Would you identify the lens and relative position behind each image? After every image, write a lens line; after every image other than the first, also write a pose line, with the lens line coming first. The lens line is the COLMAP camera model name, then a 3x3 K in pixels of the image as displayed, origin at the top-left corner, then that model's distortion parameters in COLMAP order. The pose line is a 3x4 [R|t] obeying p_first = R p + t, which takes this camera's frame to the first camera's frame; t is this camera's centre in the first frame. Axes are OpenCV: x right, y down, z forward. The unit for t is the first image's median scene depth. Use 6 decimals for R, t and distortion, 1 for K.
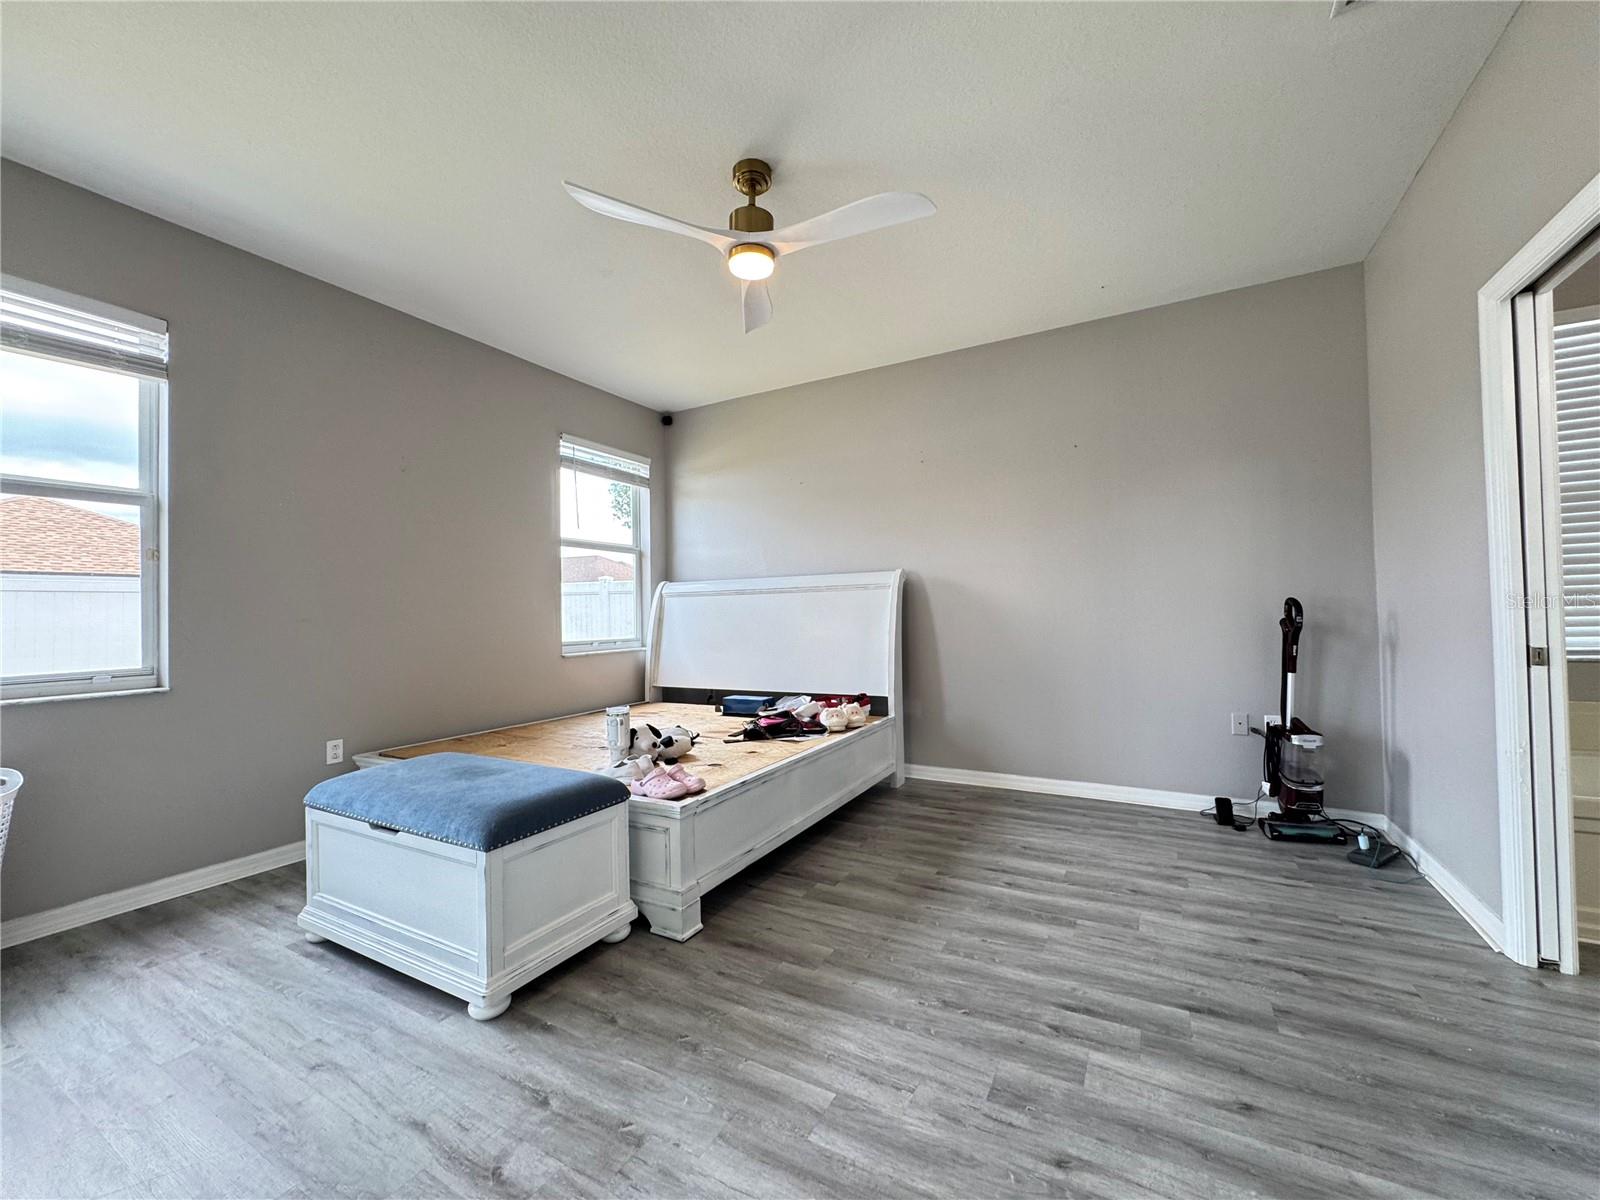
lens RADIAL K [[640.5, 0, 799.0], [0, 640.5, 599.4], [0, 0, 1]] dist [-0.003770, 0.000426]
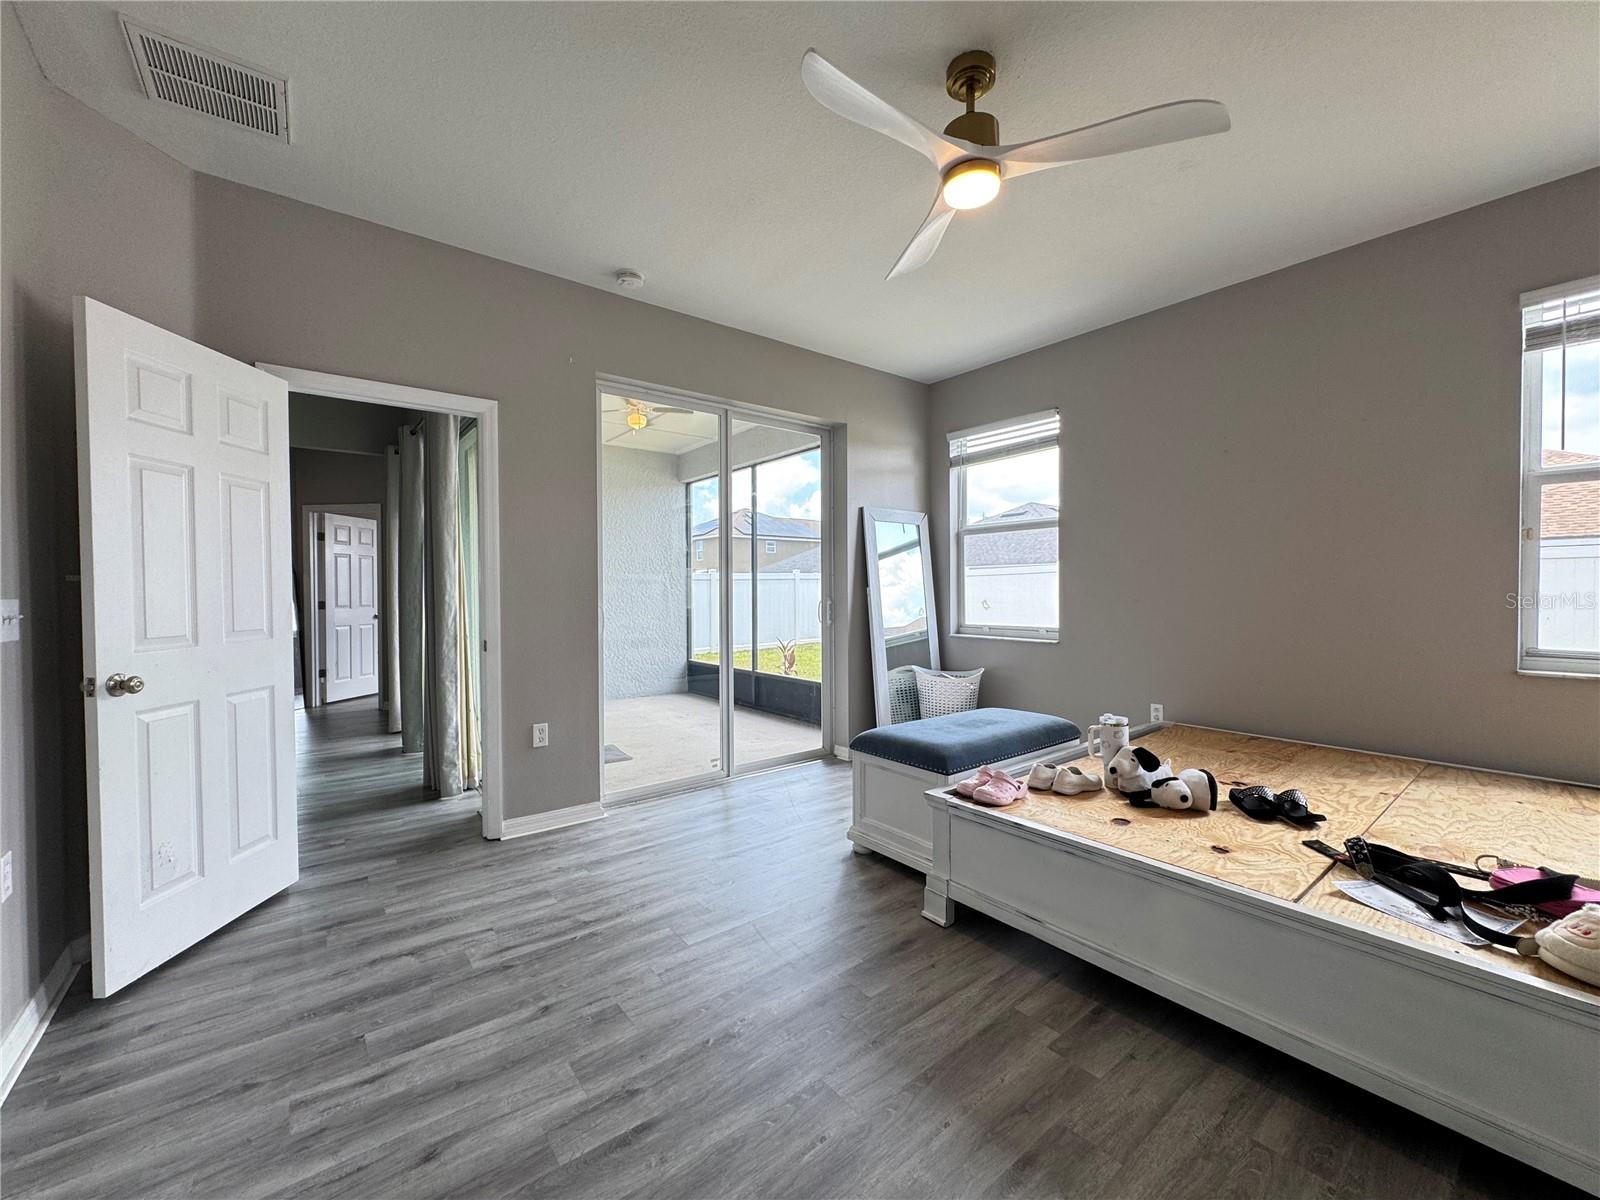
lens RADIAL K [[640.5, 0, 799.0], [0, 640.5, 599.4], [0, 0, 1]] dist [-0.003770, 0.000426]
pose [[-0.383104, 0.034457, -0.923062, 1.130191], [0.029179, 0.999257, 0.025191, -0.037514], [0.923244, -0.017283, -0.383825, 1.592965]]
